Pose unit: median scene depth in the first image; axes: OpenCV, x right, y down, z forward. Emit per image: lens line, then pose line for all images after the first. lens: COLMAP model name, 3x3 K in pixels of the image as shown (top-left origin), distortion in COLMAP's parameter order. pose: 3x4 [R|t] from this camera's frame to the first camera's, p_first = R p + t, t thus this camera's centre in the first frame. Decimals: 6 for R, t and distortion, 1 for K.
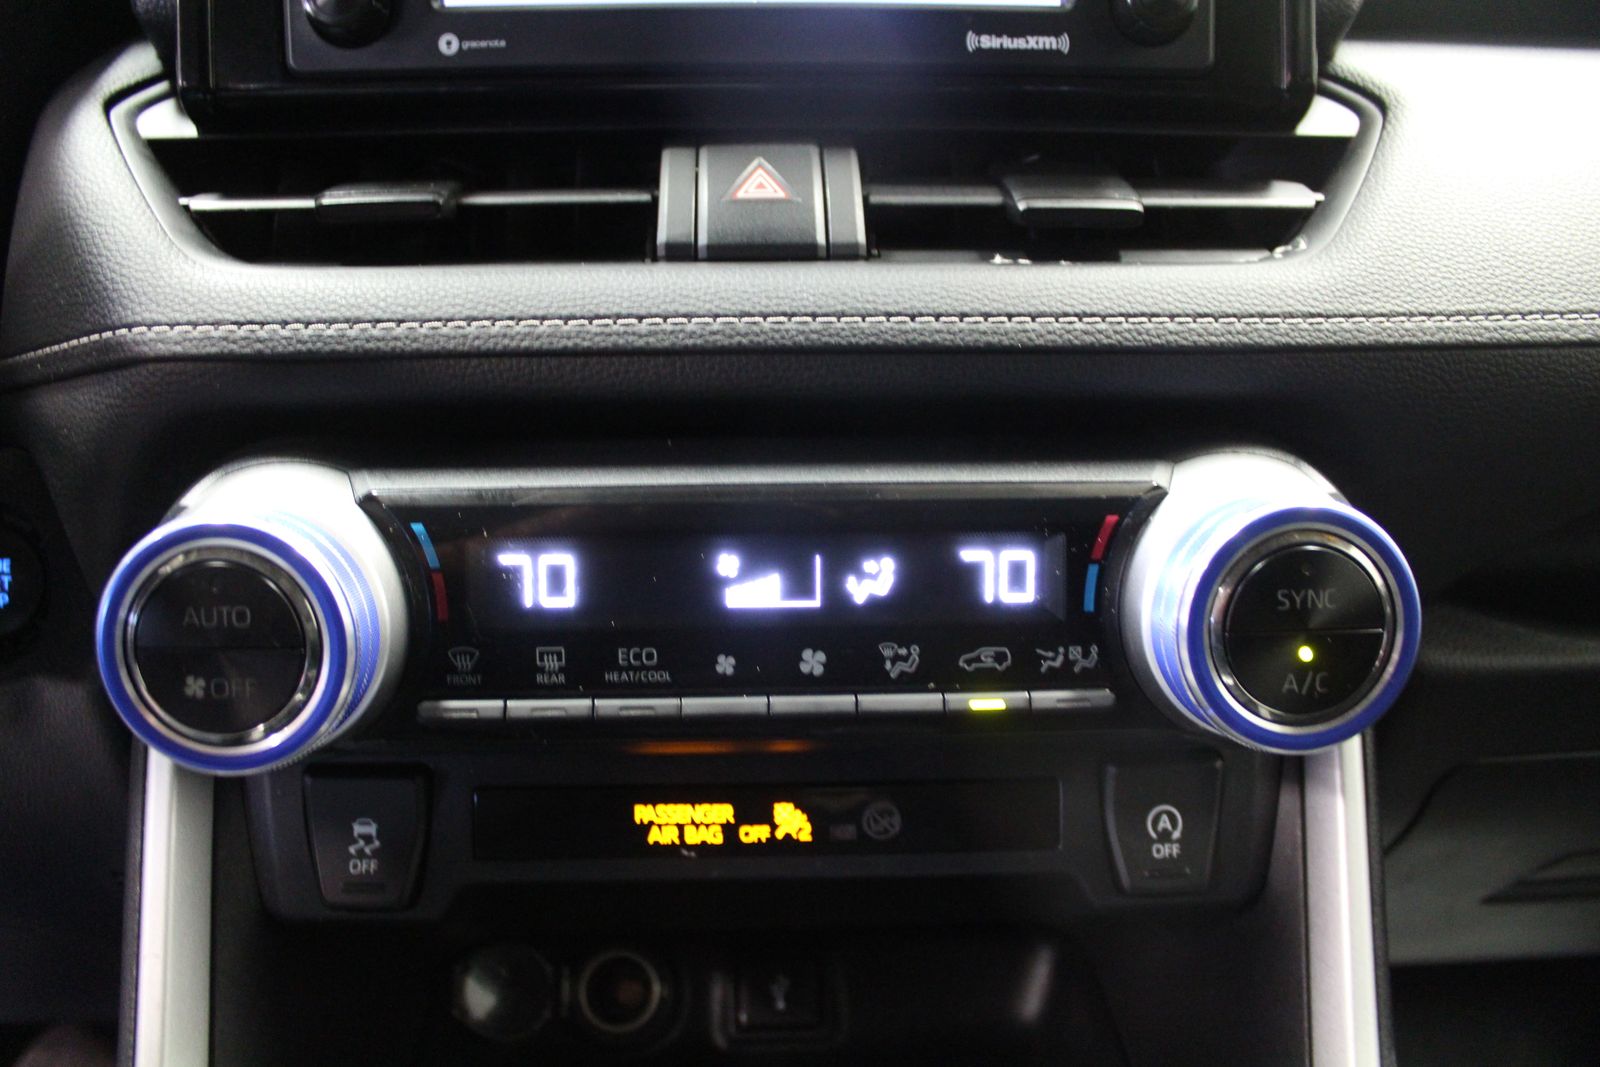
lens RADIAL K [[1315.0, 0, 800.0], [0, 1315.0, 533.5], [0, 0, 1]] dist [-0.175900, 0.141029]
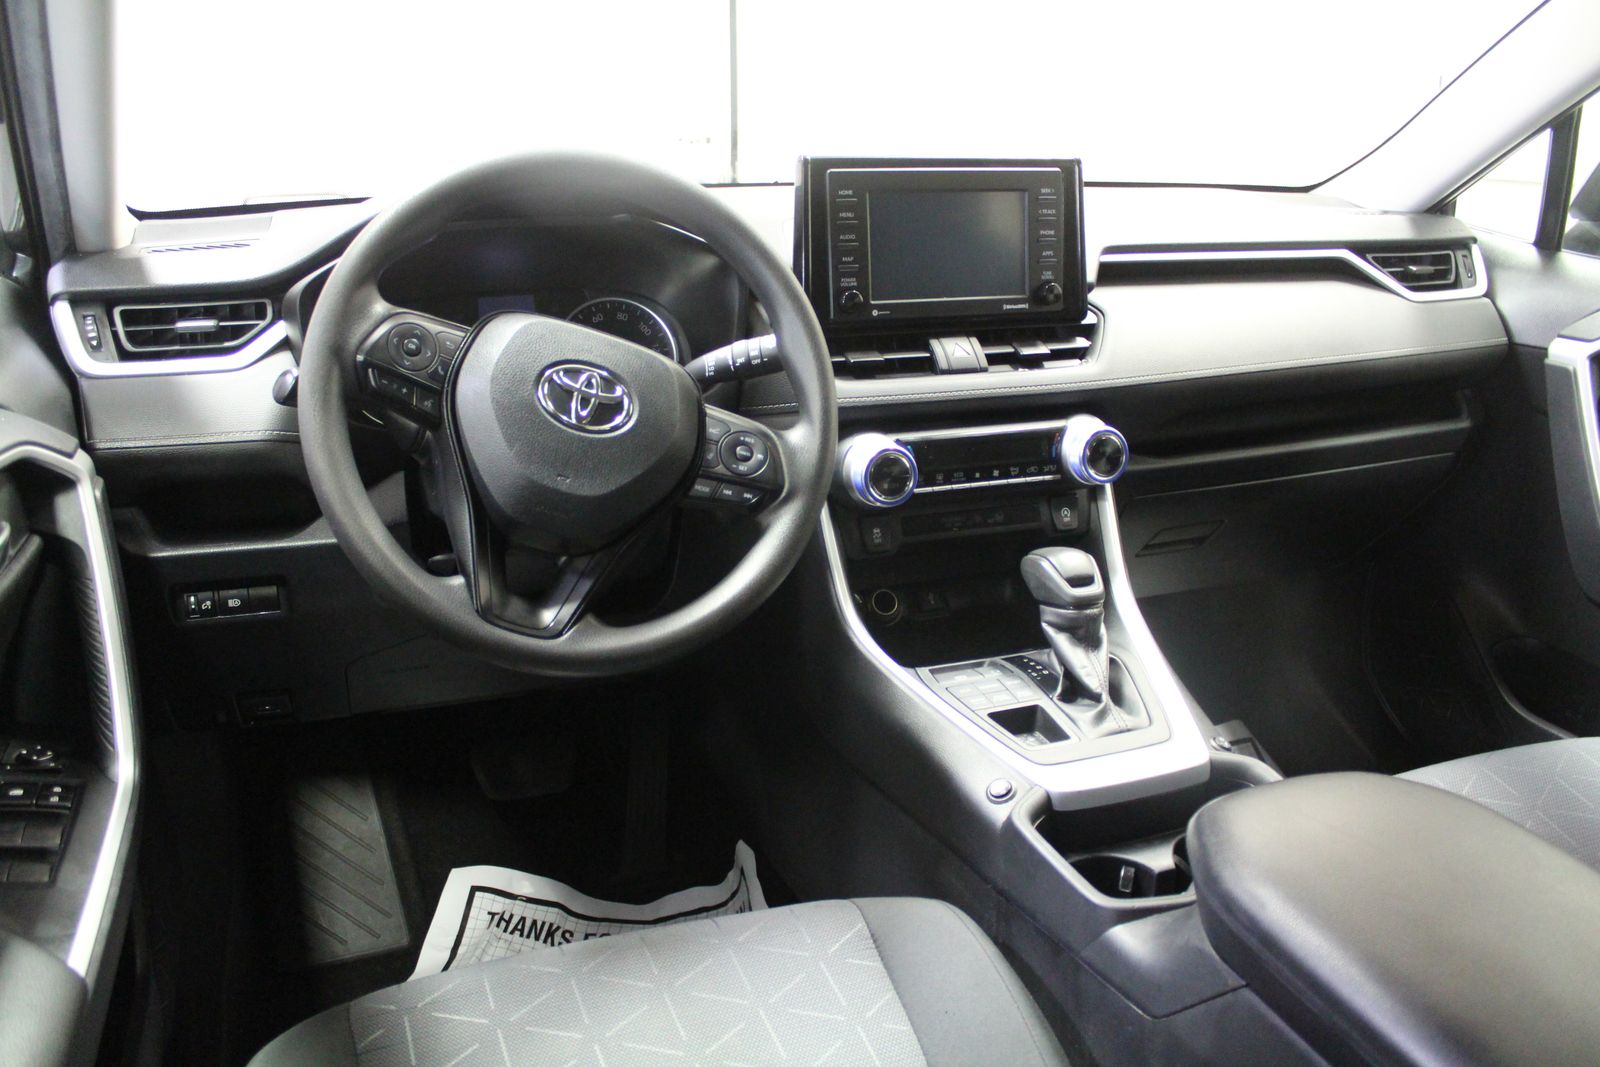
lens RADIAL K [[1315.0, 0, 800.0], [0, 1315.0, 533.5], [0, 0, 1]] dist [-0.175900, 0.141029]
pose [[0.950290, -0.082747, 0.300168, -1.695154], [0.066139, 0.995685, 0.065094, -0.020735], [-0.304259, -0.042006, 0.951663, -2.547249]]
